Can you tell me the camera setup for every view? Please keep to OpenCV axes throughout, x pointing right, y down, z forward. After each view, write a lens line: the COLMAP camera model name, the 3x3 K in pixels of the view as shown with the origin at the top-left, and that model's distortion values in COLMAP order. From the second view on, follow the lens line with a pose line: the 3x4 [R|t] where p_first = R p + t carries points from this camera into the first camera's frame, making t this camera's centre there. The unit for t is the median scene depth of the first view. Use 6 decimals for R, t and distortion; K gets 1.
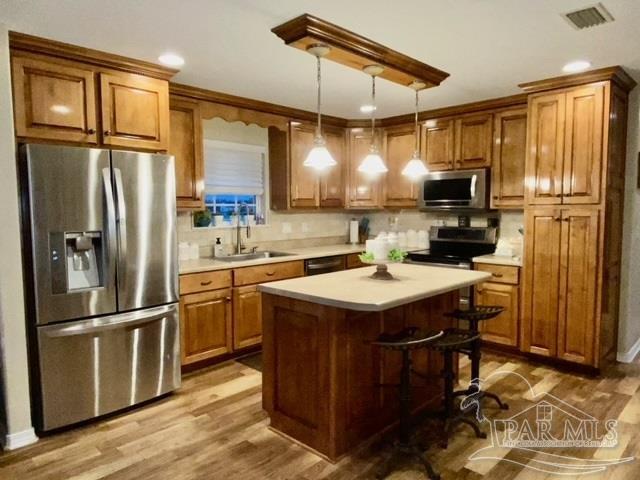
lens RADIAL K [[436.0, 0, 320.0], [0, 436.0, 240.0], [0, 0, 1]] dist [-0.002071, -0.001574]
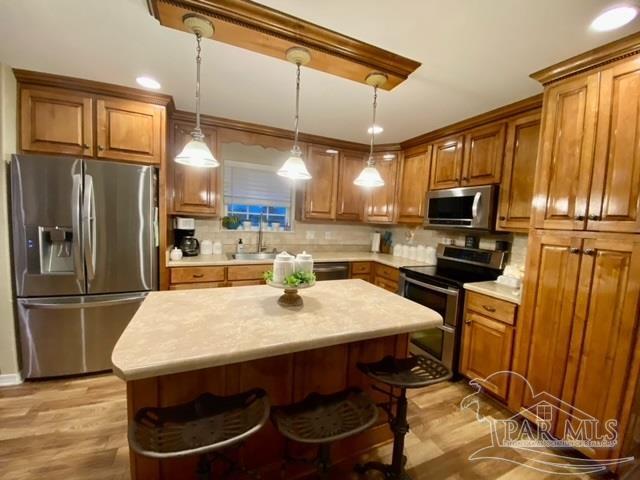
lens RADIAL K [[261.3, 0, 320.0], [0, 261.3, 240.0], [0, 0, 1]] dist [-0.013436, -0.007002]
pose [[0.926913, 0.080808, -0.366473, 0.287582], [-0.080672, 0.996617, 0.015712, -0.035897], [0.366502, 0.015001, 0.930296, 0.424815]]
